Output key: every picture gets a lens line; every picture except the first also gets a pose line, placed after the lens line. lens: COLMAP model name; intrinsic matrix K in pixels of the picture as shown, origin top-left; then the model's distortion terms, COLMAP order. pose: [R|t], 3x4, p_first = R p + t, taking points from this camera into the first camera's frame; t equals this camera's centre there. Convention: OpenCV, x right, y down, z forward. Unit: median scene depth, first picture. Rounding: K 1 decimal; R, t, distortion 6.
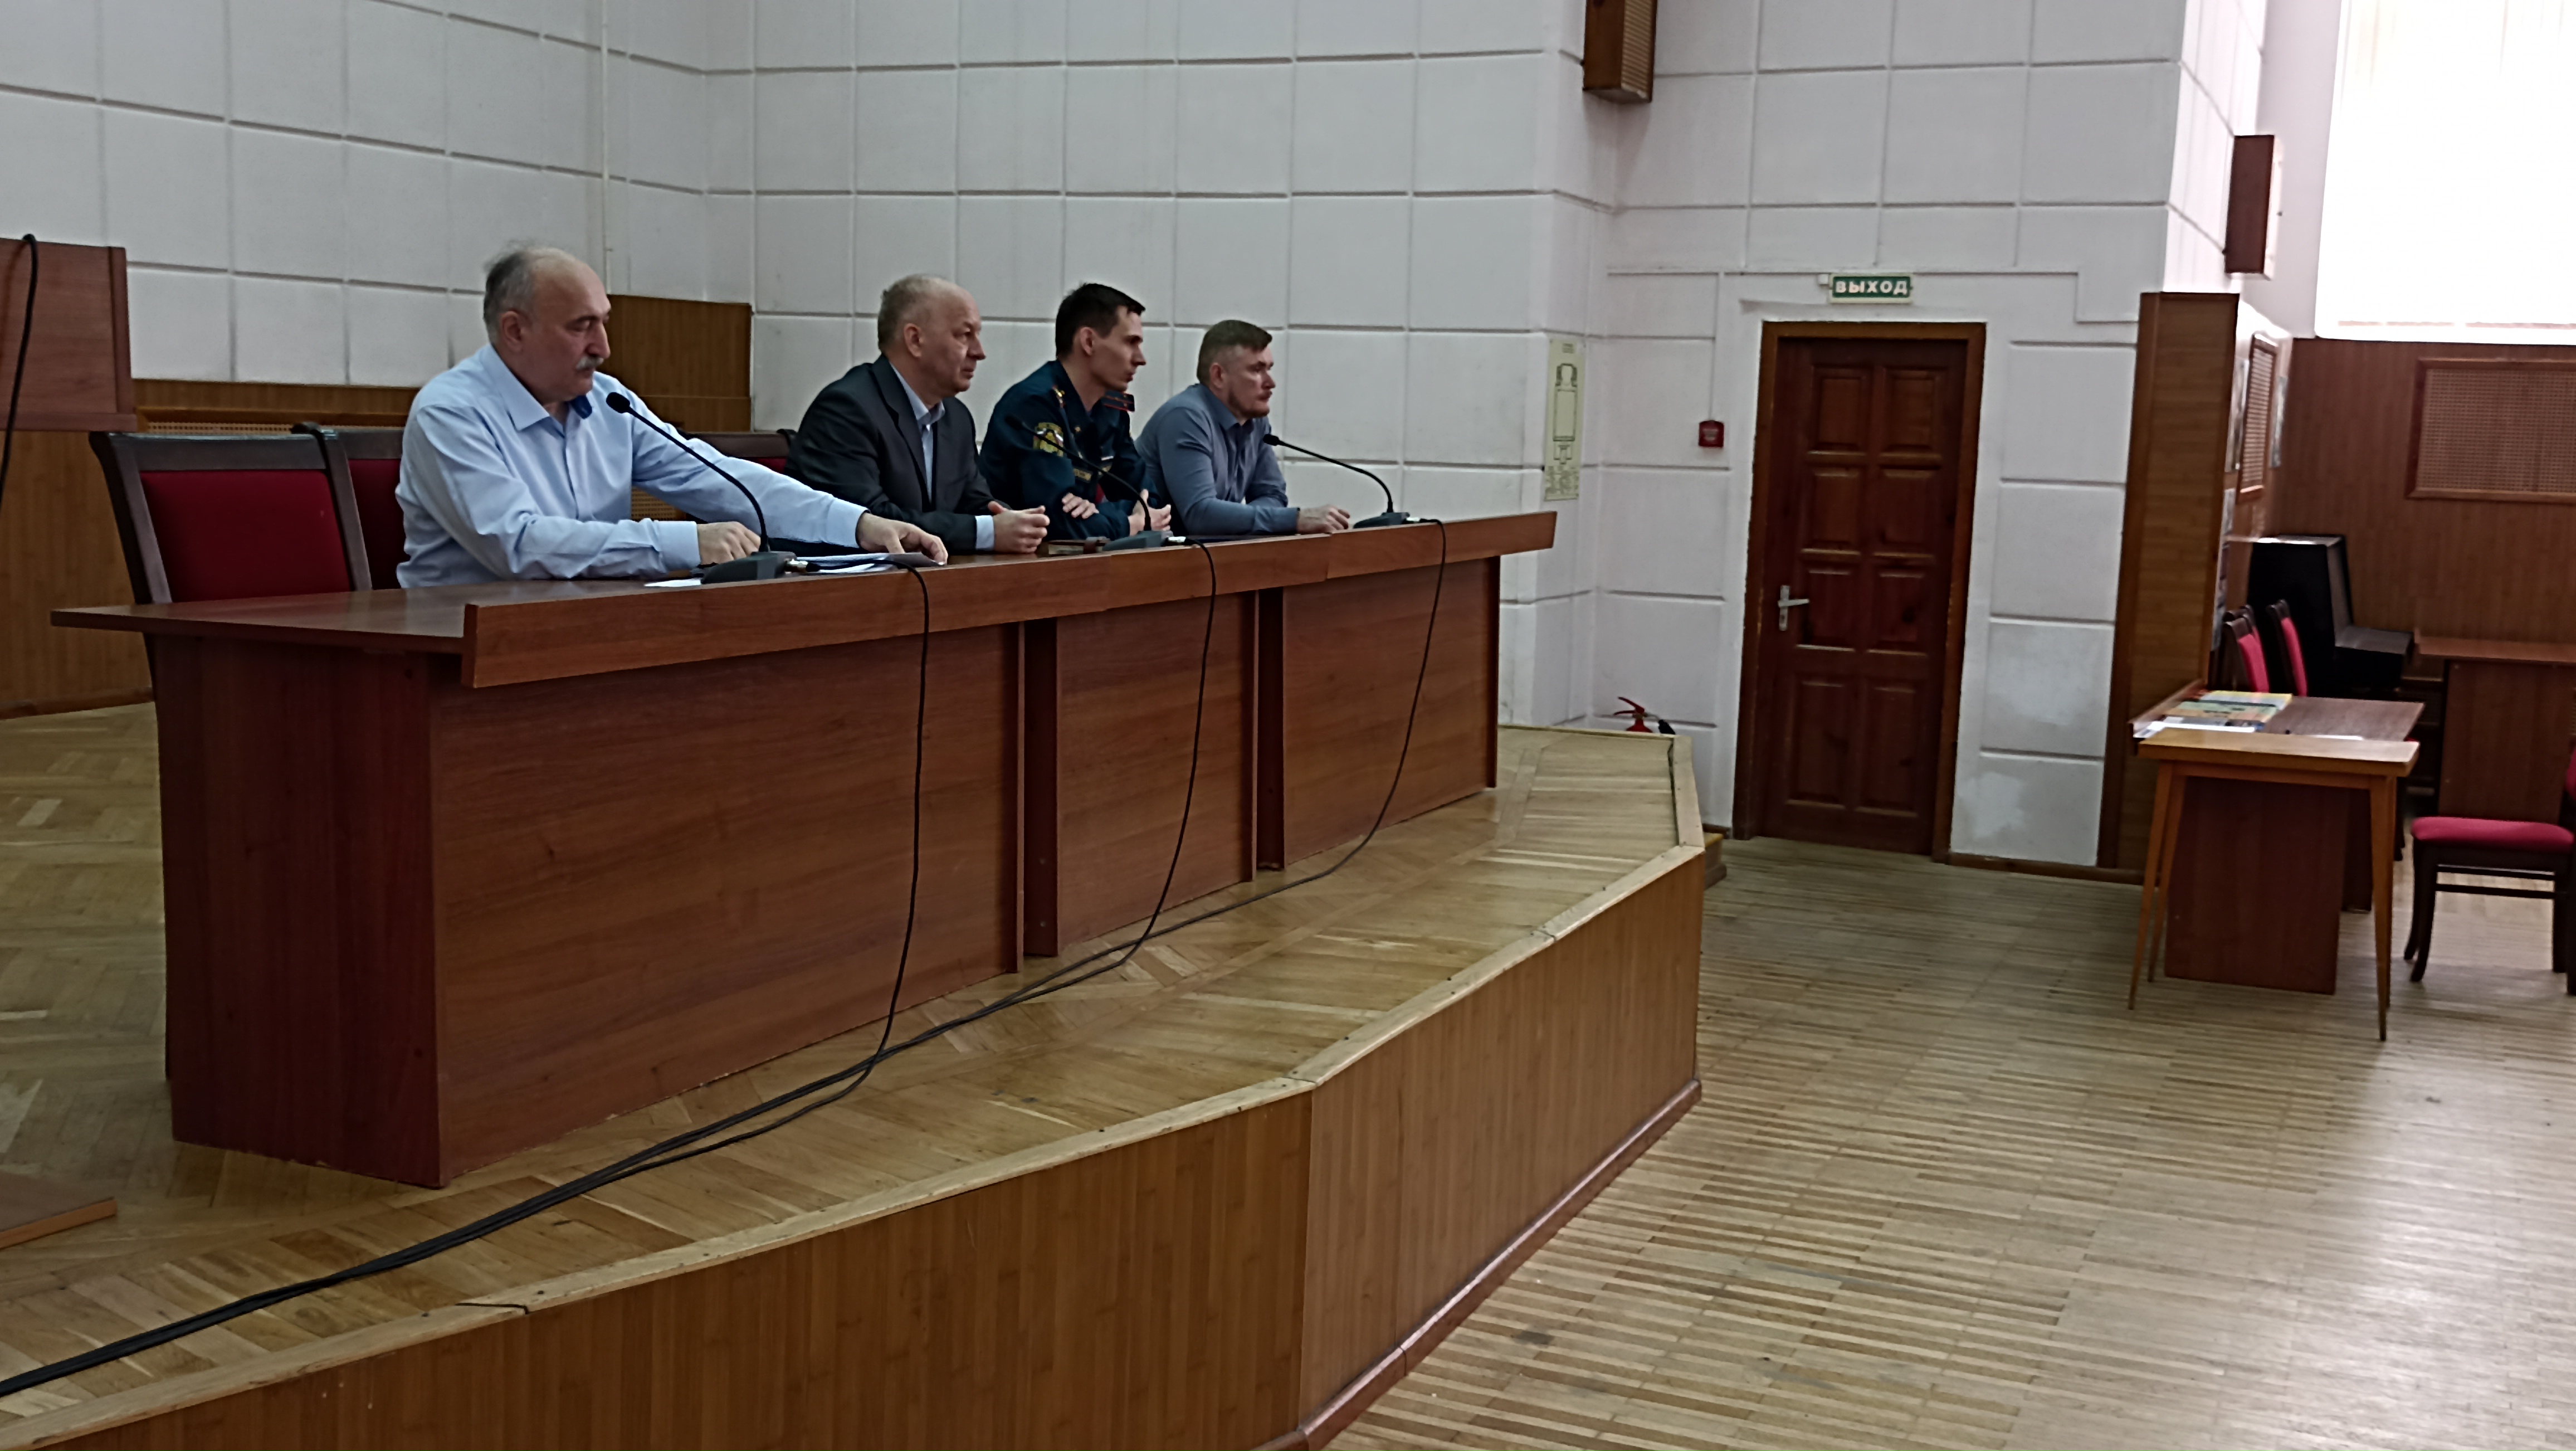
lens RADIAL K [[2465.2, 0, 1303.3], [0, 2465.2, 706.7], [0, 0, 1]] dist [0.023091, 0.000000]
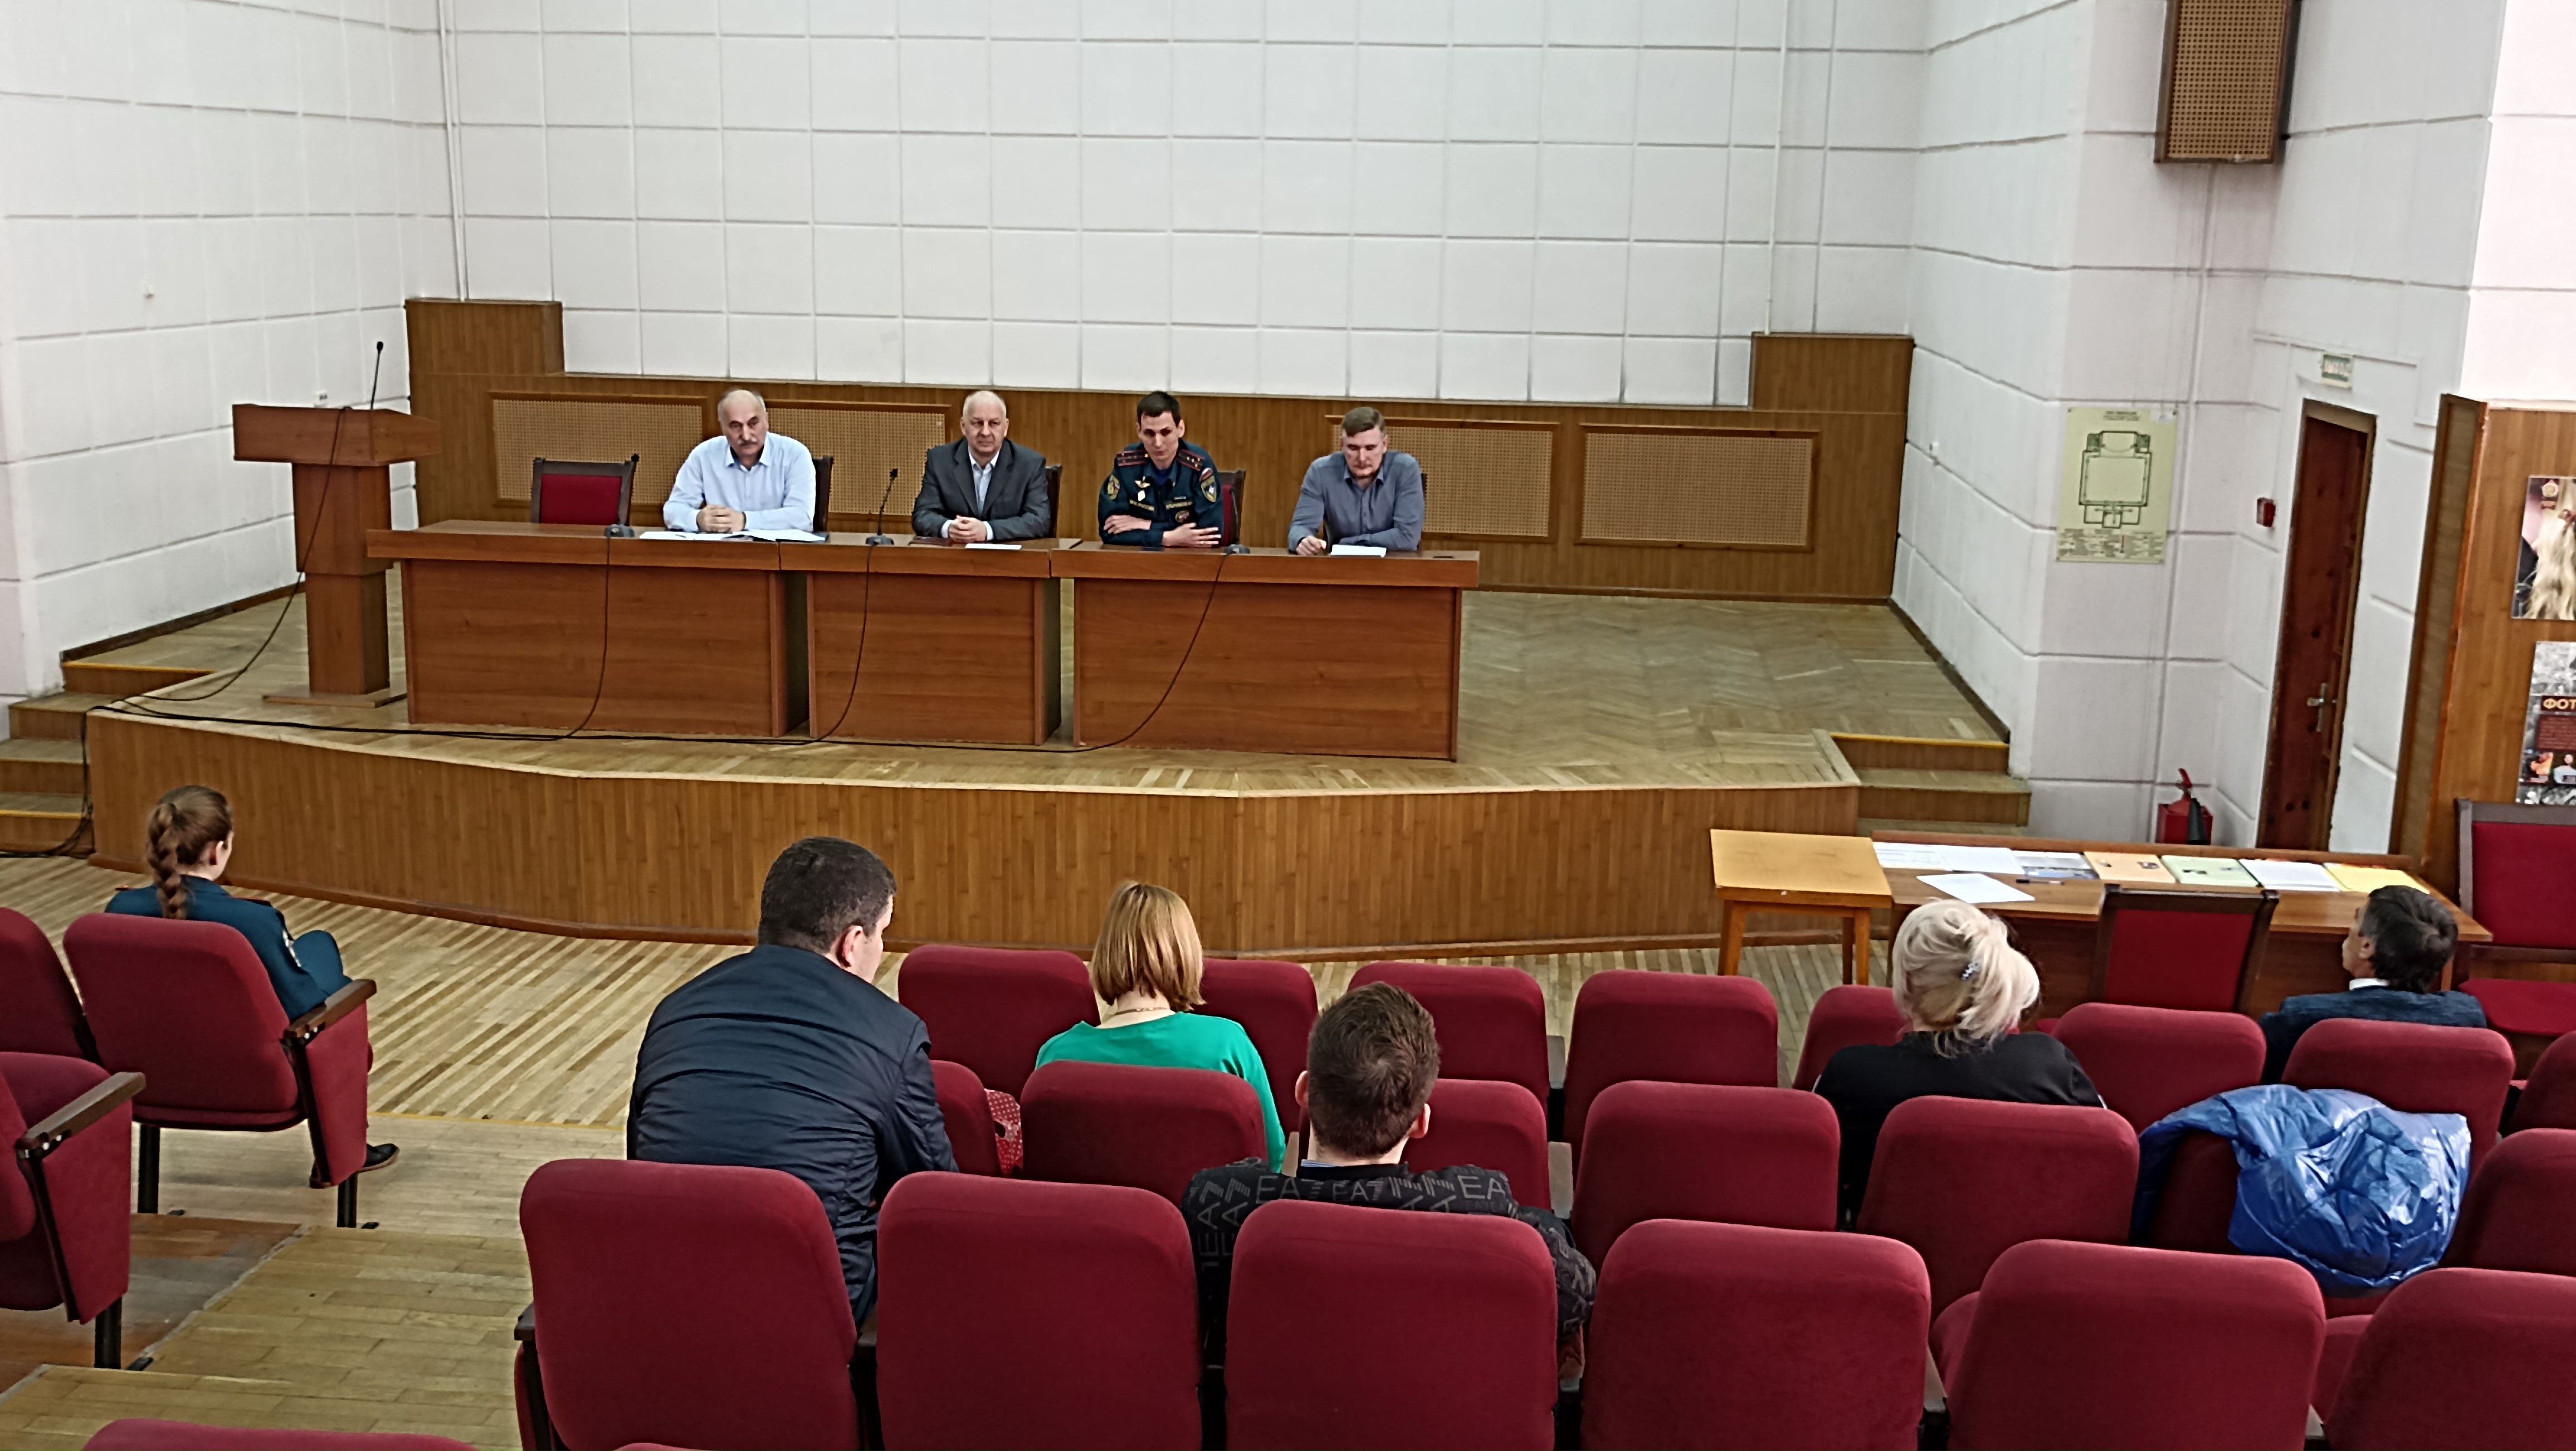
lens RADIAL K [[2465.2, 0, 1310.7], [0, 2465.2, 684.9], [0, 0, 1]] dist [0.023091, 0.000000]
pose [[0.334172, 0.156876, -0.929365, 1.821237], [-0.120009, 0.985107, 0.123133, -0.229265], [0.934841, 0.070384, 0.348022, 0.636271]]
